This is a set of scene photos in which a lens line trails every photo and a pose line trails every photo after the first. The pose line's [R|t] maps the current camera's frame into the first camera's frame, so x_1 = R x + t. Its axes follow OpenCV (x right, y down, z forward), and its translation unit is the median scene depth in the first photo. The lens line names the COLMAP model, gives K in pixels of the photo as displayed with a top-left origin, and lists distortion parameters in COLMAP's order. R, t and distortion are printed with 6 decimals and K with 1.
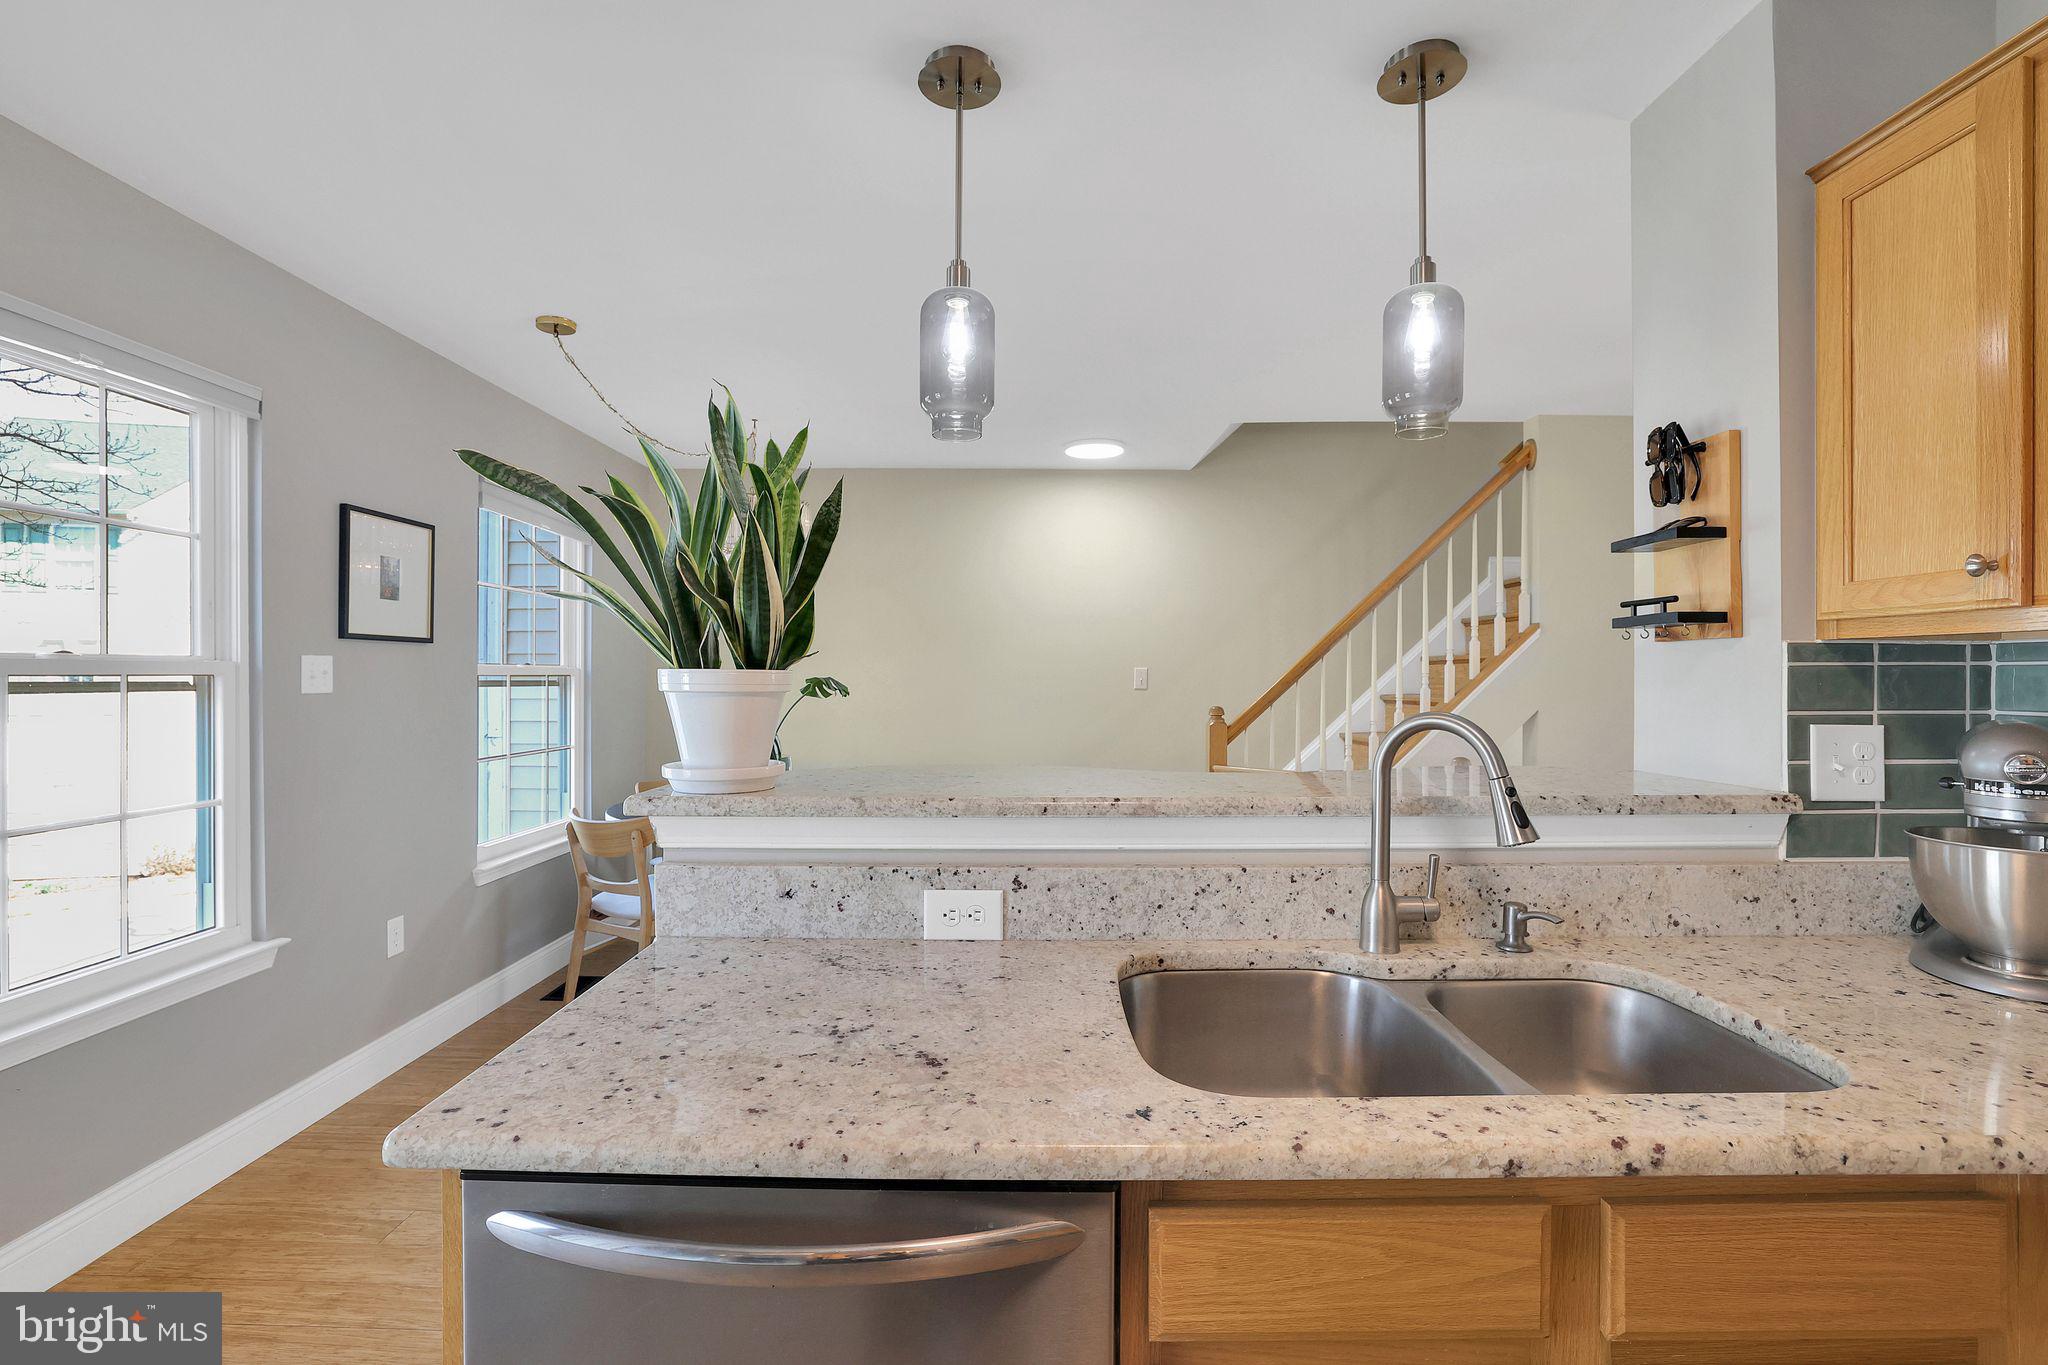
lens RADIAL K [[892.3, 0, 1011.8], [0, 892.3, 676.3], [0, 0, 1]] dist [-0.053857, 0.024671]
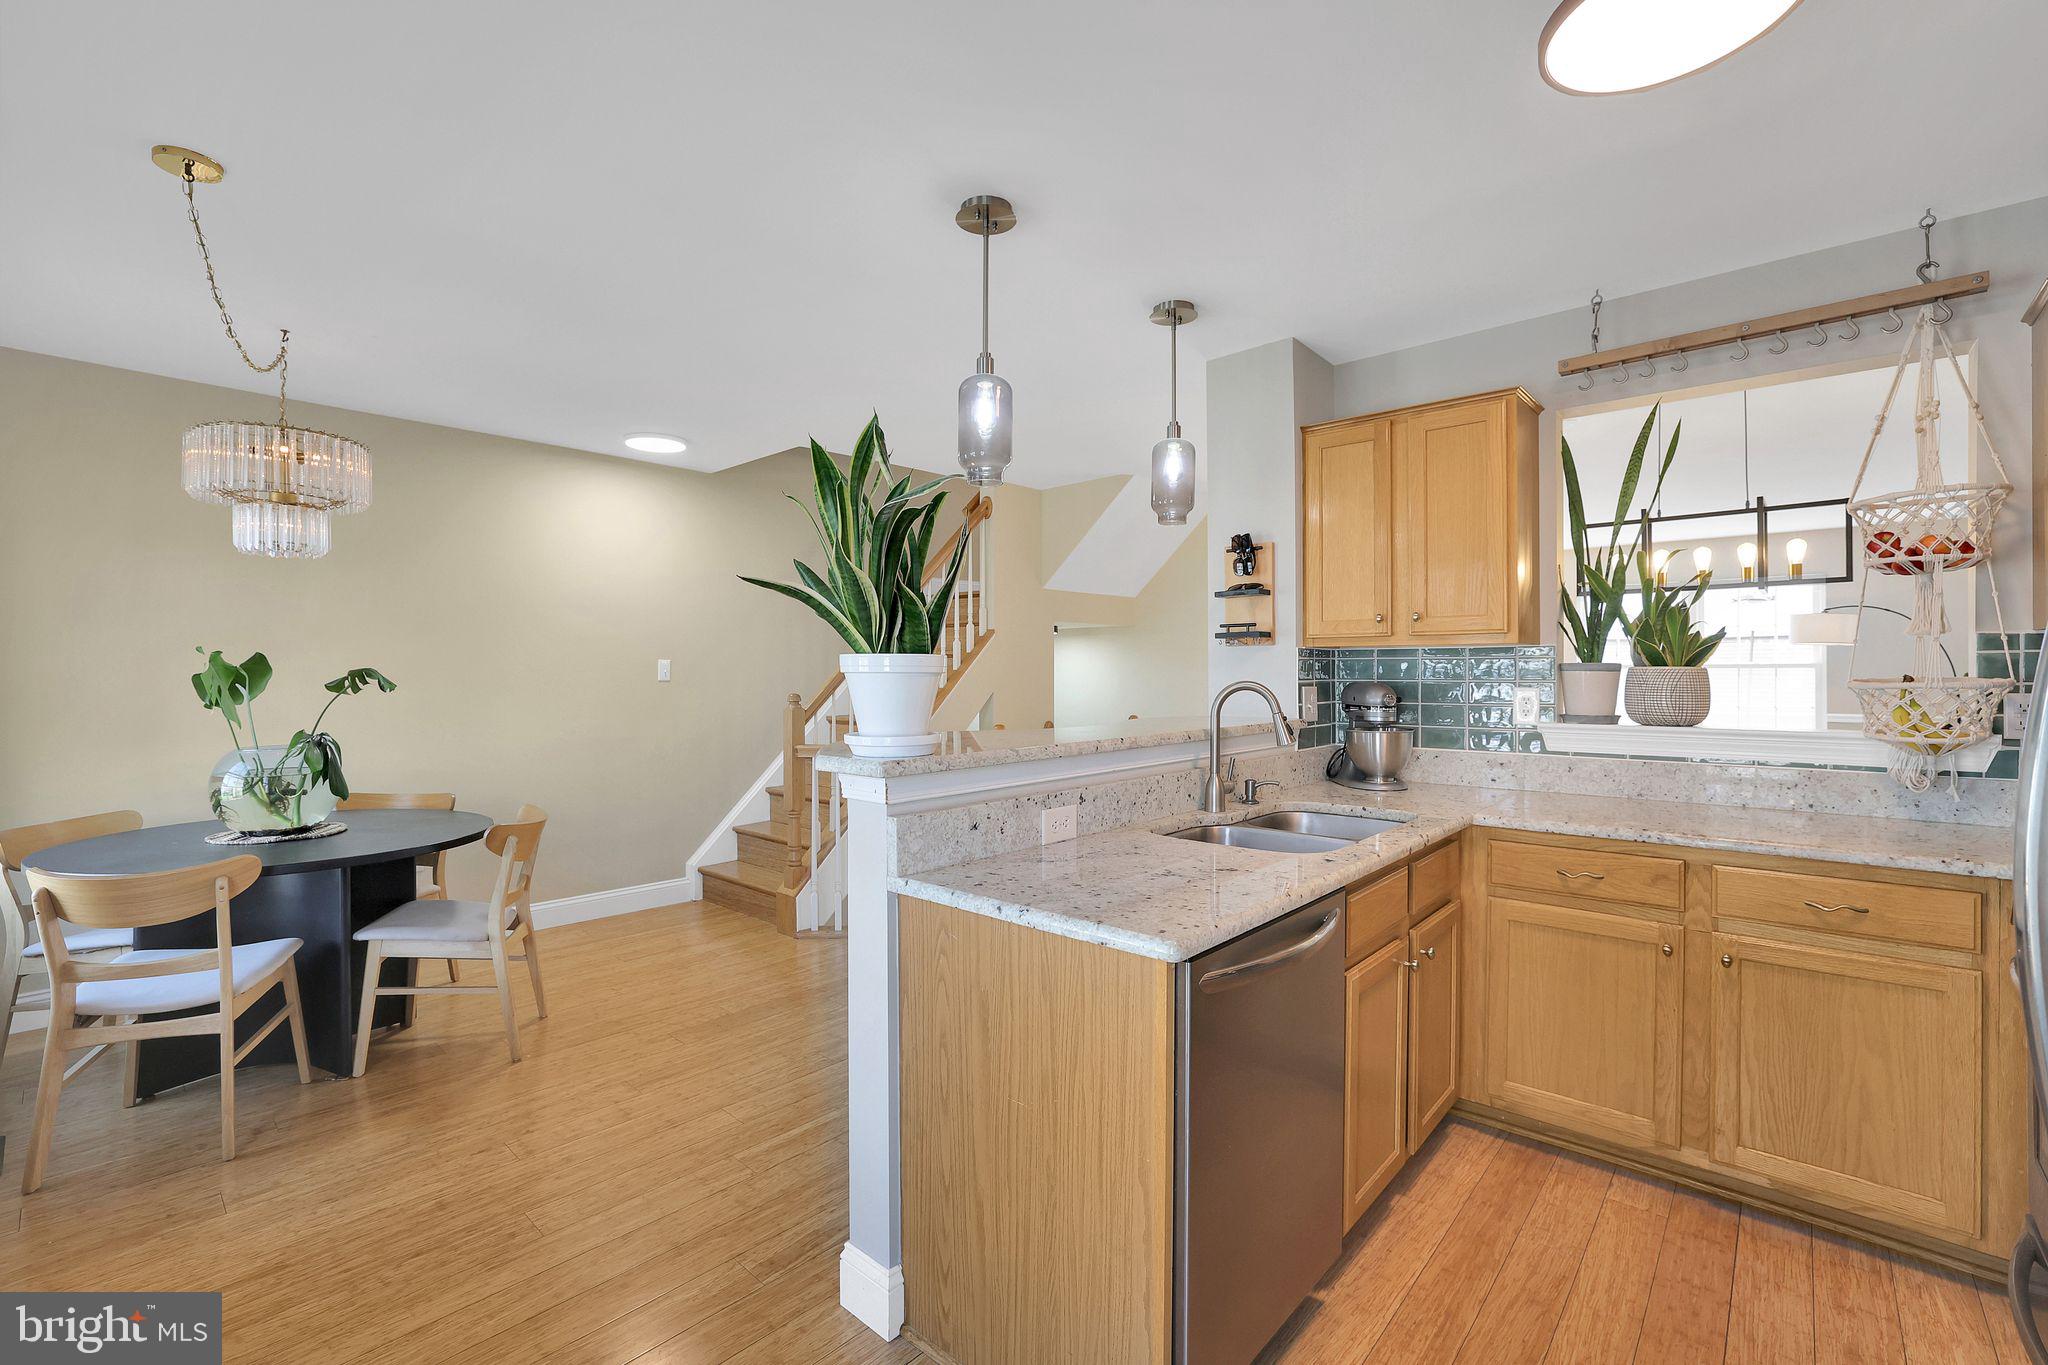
lens RADIAL K [[892.3, 0, 1011.8], [0, 892.3, 676.3], [0, 0, 1]] dist [-0.053857, 0.024671]
pose [[0.662453, -0.006535, 0.749075, -1.202275], [0.001663, 0.999972, 0.007254, 0.013704], [-0.749101, -0.003560, 0.662446, 0.085950]]
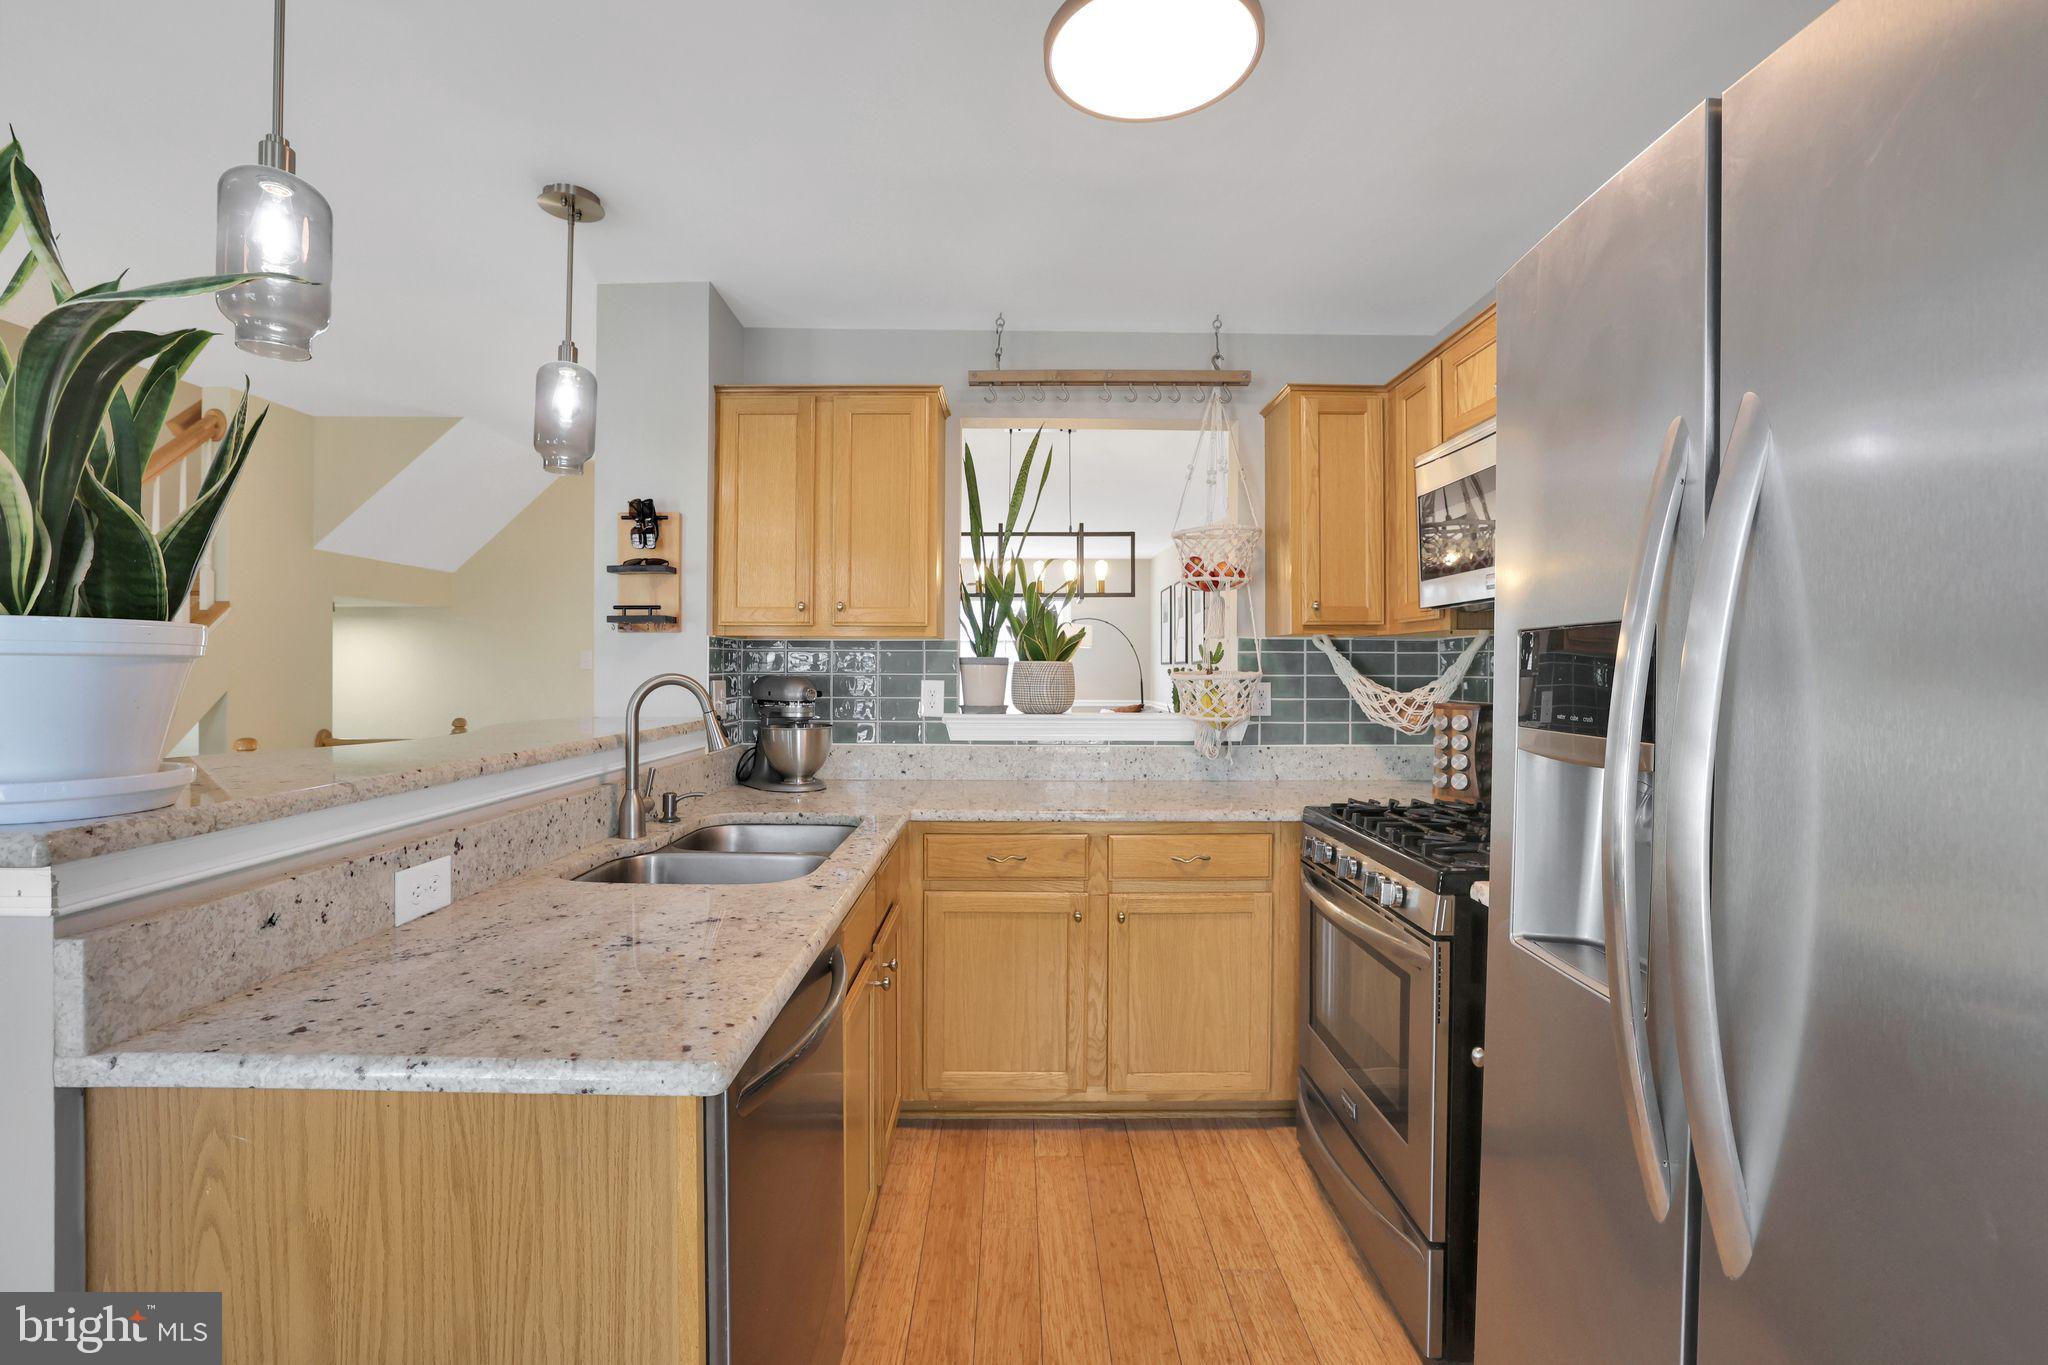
lens RADIAL K [[880.9, 0, 1027.2], [0, 880.9, 672.8], [0, 0, 1]] dist [-0.045317, 0.016011]
pose [[-0.026531, -0.007074, 0.999623, -1.006956], [-0.006185, 0.999957, 0.006912, 0.022176], [-0.999629, -0.005999, -0.026573, 0.368142]]
